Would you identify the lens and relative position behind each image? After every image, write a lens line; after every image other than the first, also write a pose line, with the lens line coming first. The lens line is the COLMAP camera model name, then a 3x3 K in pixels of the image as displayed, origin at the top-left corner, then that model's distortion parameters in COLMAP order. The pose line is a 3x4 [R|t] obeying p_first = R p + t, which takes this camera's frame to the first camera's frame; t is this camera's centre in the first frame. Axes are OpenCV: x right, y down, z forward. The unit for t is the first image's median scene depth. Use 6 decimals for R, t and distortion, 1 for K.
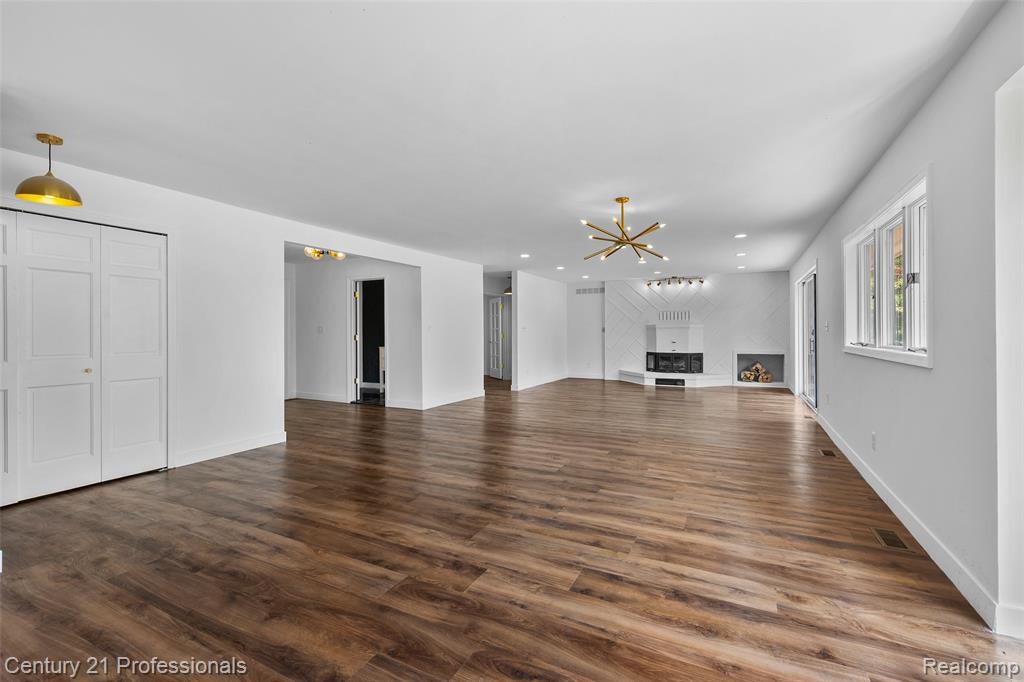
lens RADIAL K [[443.6, 0, 517.4], [0, 443.6, 334.6], [0, 0, 1]] dist [-0.005115, 0.000455]
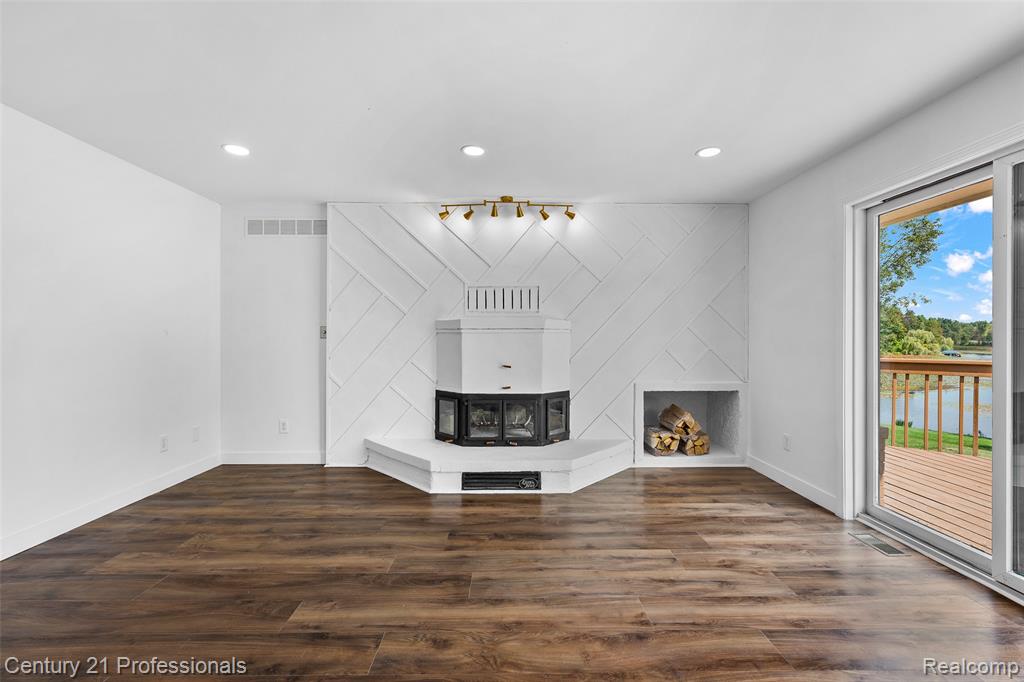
lens RADIAL K [[443.6, 0, 515.9], [0, 443.6, 339.4], [0, 0, 1]] dist [-0.005115, 0.000455]
pose [[0.888202, 0.003123, 0.459442, 0.184516], [-0.003682, 0.999993, 0.000322, -0.006371], [-0.459437, -0.001978, 0.888208, 0.657323]]
